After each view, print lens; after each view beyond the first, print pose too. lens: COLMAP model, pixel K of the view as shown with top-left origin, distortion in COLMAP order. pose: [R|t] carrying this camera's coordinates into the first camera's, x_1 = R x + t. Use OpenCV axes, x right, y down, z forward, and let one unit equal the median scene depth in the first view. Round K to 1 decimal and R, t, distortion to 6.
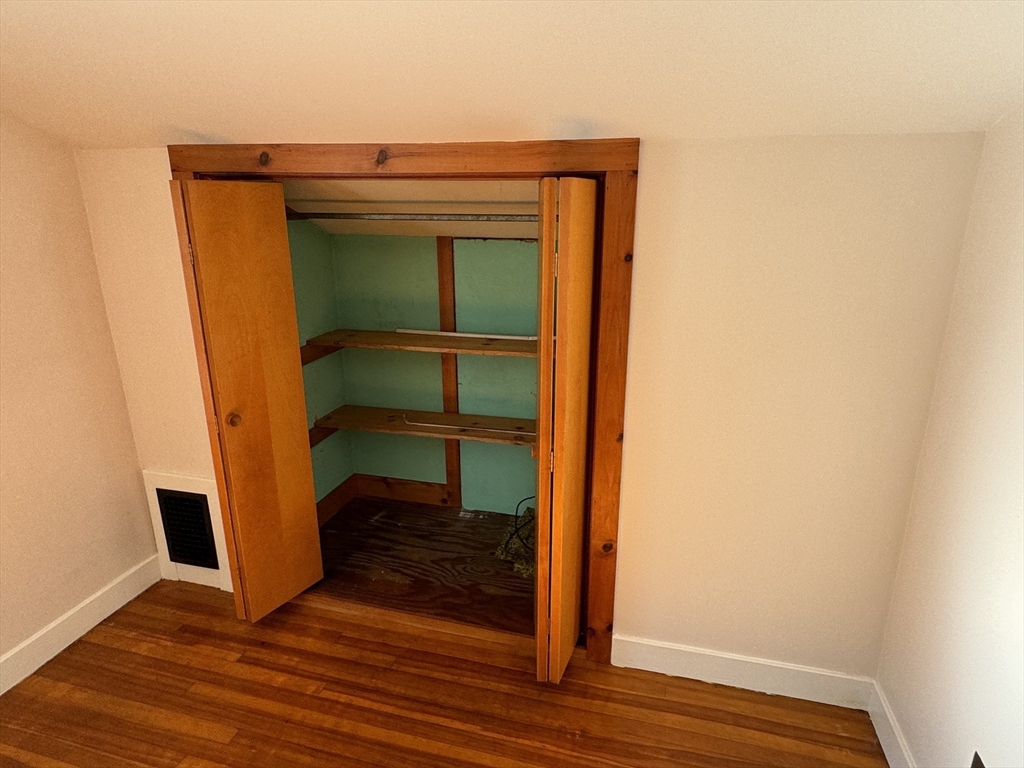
lens RADIAL K [[603.4, 0, 509.6], [0, 603.4, 384.5], [0, 0, 1]] dist [-0.003557, 0.000573]
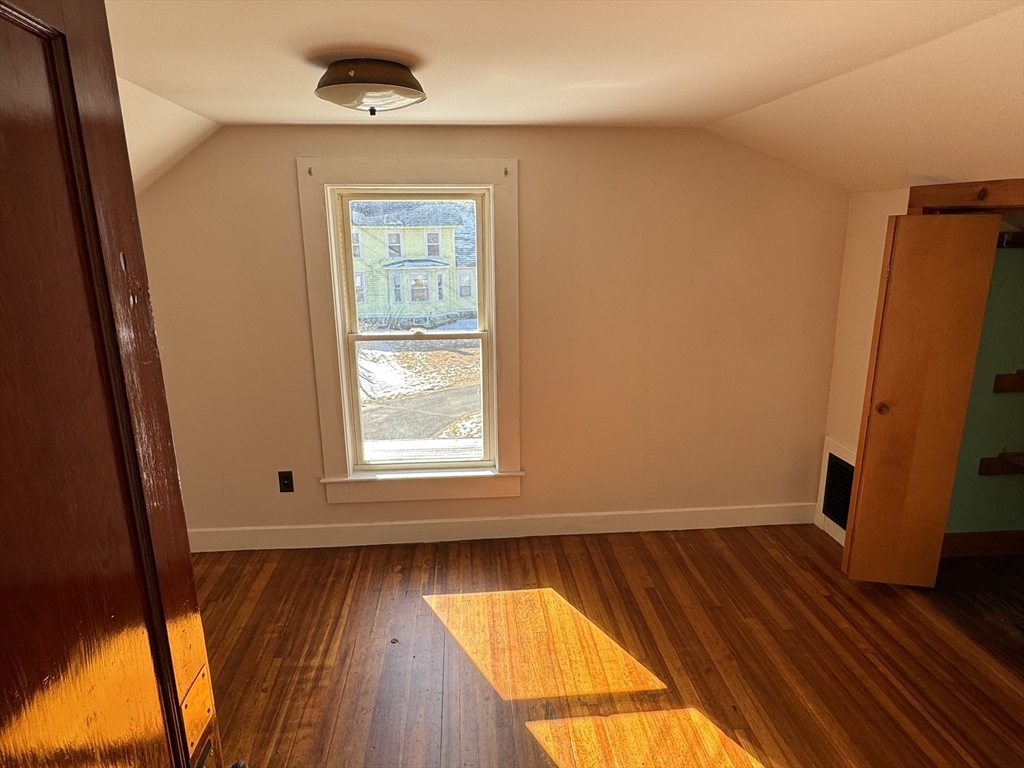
lens RADIAL K [[603.4, 0, 512.1], [0, 603.4, 382.4], [0, 0, 1]] dist [-0.003557, 0.000573]
pose [[0.335863, 0.223389, -0.915037, 0.372869], [-0.259099, 0.955903, 0.138264, 0.031321], [0.905574, 0.190648, 0.378932, -0.142312]]
